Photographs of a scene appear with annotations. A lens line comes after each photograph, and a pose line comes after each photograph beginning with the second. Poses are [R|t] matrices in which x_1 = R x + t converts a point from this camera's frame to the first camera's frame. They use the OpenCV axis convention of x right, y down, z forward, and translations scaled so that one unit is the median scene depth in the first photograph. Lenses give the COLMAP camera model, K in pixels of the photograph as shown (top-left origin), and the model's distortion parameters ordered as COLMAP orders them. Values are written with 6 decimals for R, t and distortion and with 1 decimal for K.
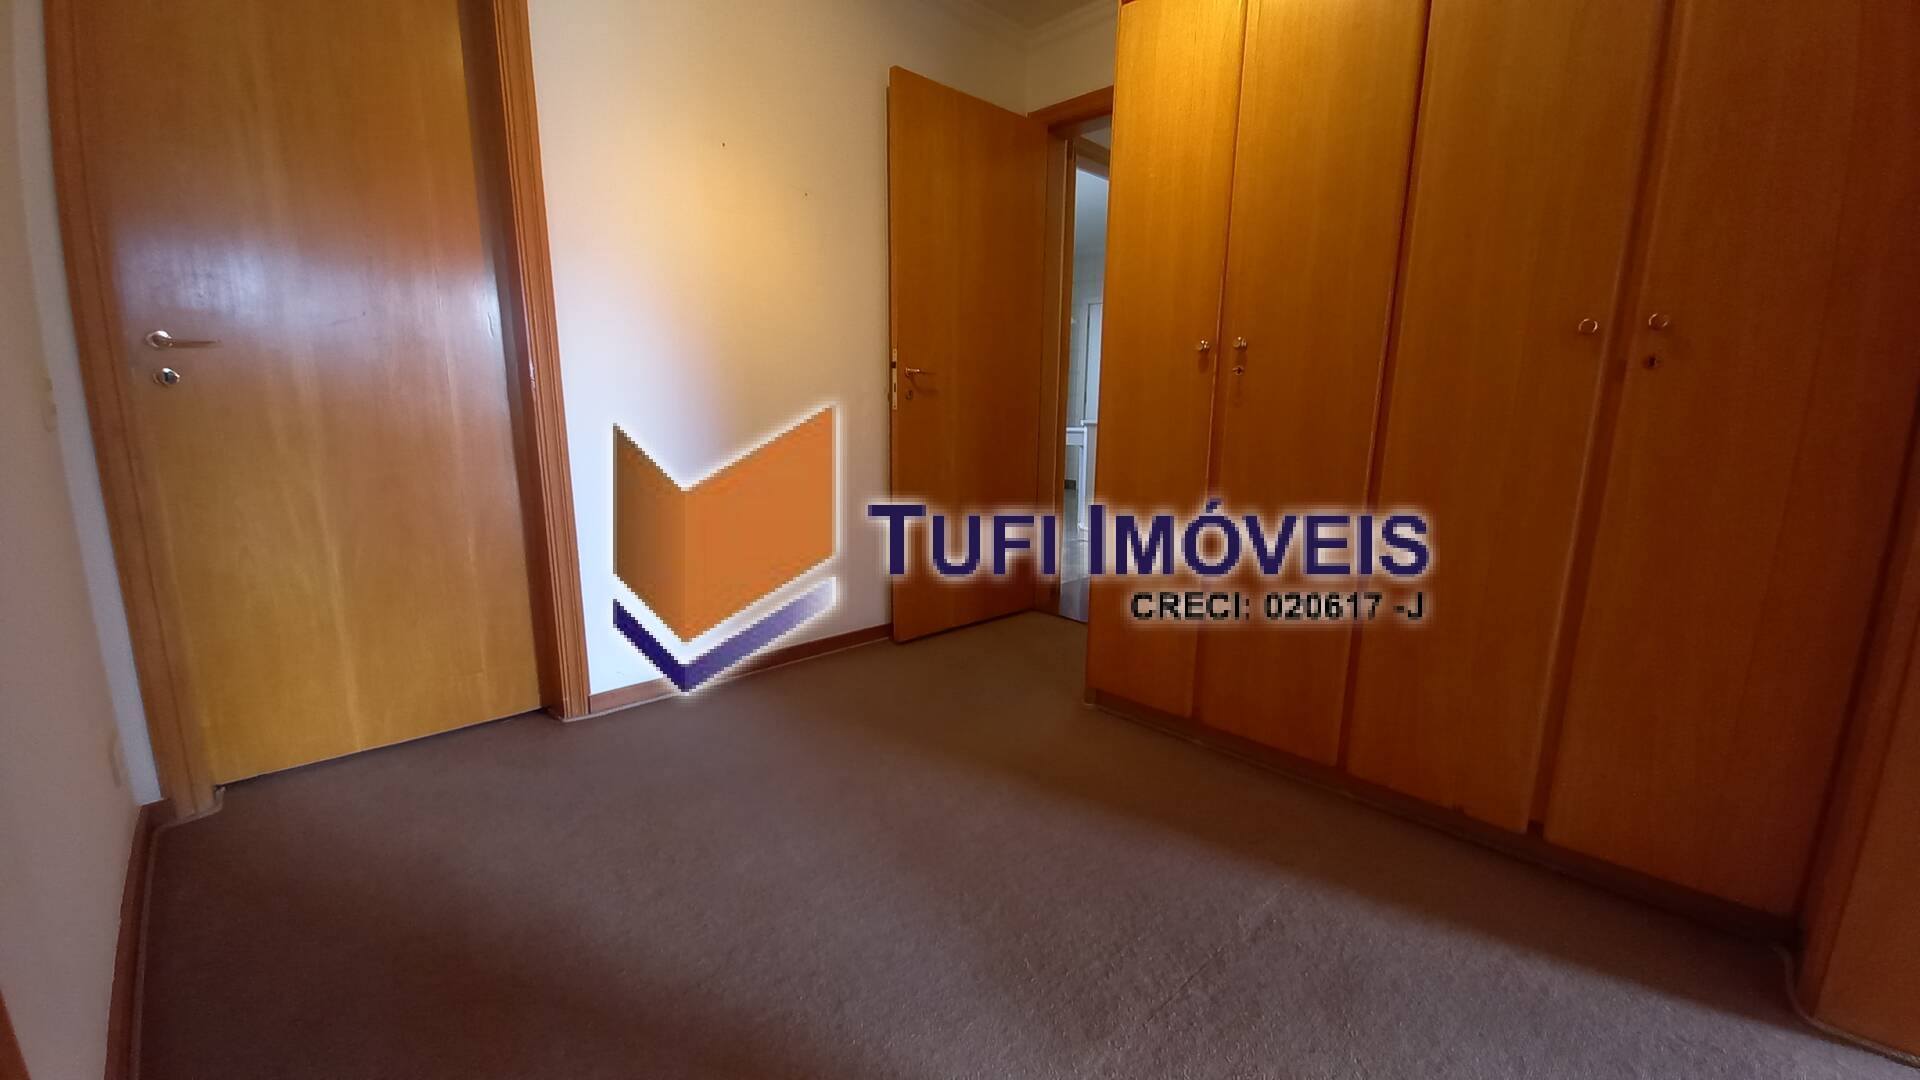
lens RADIAL K [[753.9, 0, 960.3], [0, 753.9, 546.2], [0, 0, 1]] dist [-0.008384, -0.001795]
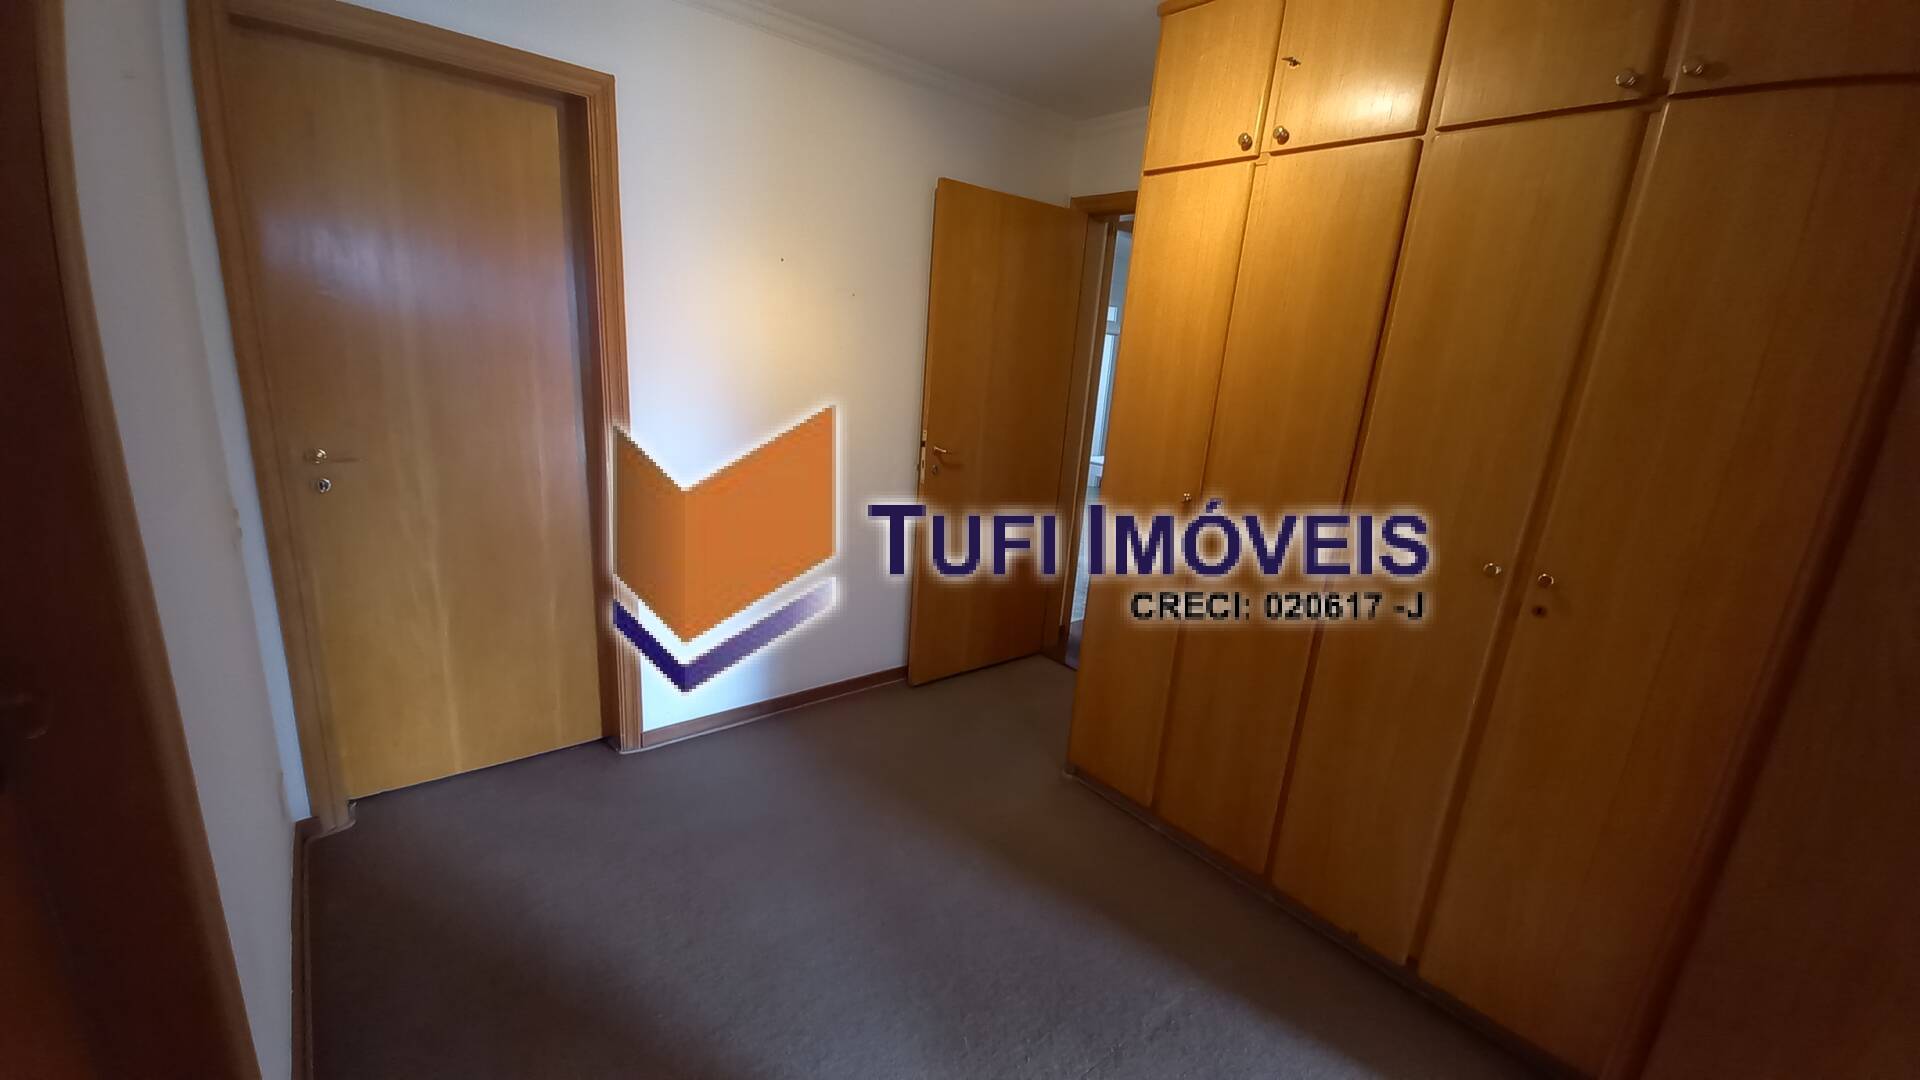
lens RADIAL K [[753.9, 0, 962.0], [0, 753.9, 538.0], [0, 0, 1]] dist [-0.008384, -0.001795]
pose [[0.995258, 0.078487, -0.057462, 0.065903], [-0.074727, 0.995090, 0.064895, -0.283015], [0.062273, -0.060293, 0.996236, -0.166365]]
